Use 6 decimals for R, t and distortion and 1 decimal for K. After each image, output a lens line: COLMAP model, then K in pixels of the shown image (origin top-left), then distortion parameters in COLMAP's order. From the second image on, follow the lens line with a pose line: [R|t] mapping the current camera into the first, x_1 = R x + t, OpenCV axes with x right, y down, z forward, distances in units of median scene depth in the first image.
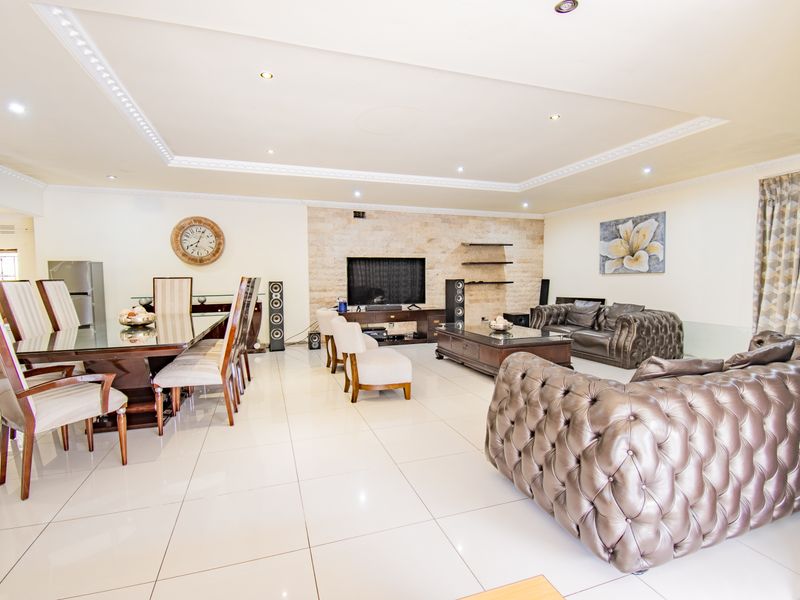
lens RADIAL K [[400.0, 0, 400.0], [0, 400.0, 300.0], [0, 0, 1]] dist [0.020525, -0.025918]
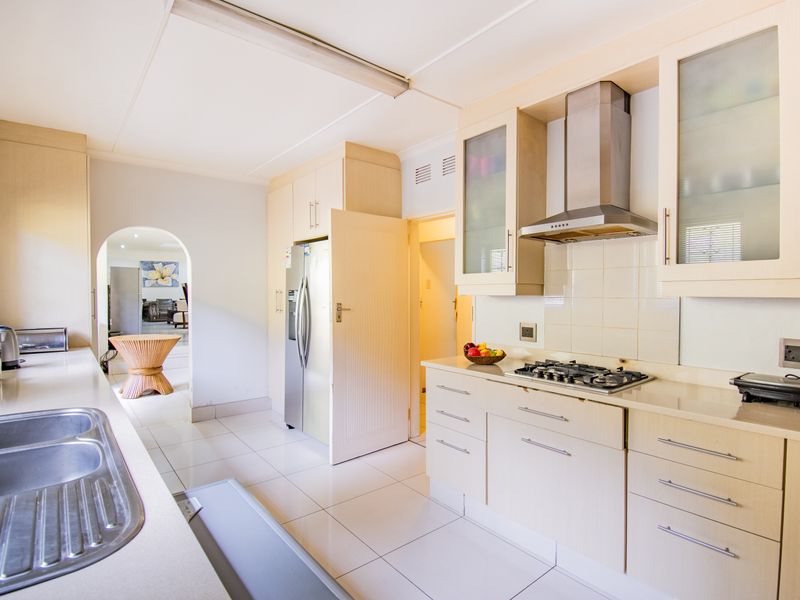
lens RADIAL K [[400.0, 0, 400.0], [0, 400.0, 300.0], [0, 0, 1]] dist [0.020525, -0.025918]
pose [[-0.367720, -0.011177, 0.929869, -2.003562], [0.054594, 0.997944, 0.033585, 0.004934], [-0.928333, 0.063115, -0.366353, 0.602113]]
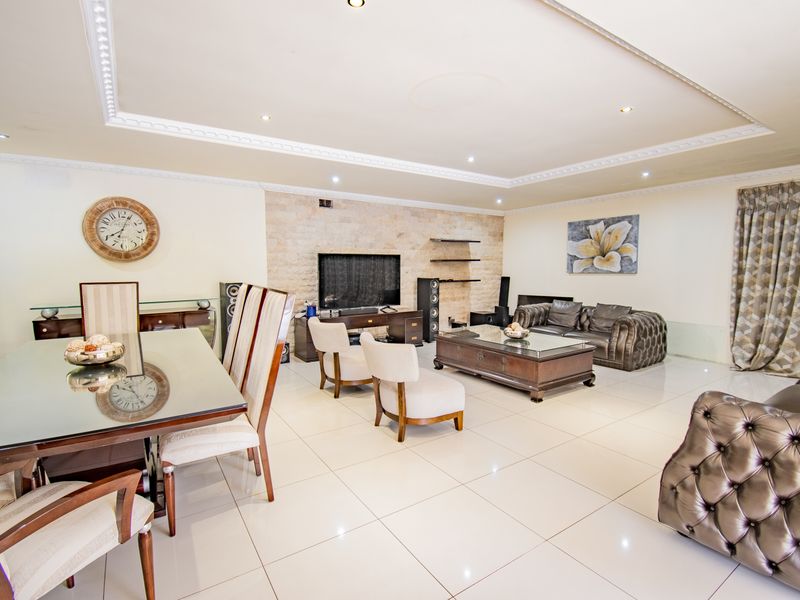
lens RADIAL K [[400.0, 0, 400.0], [0, 400.0, 300.0], [0, 0, 1]] dist [0.020525, -0.025918]
pose [[0.968093, -0.014977, 0.250145, -0.185657], [0.008419, 0.999593, 0.027267, -0.030562], [-0.250451, -0.024291, 0.967824, 0.133188]]
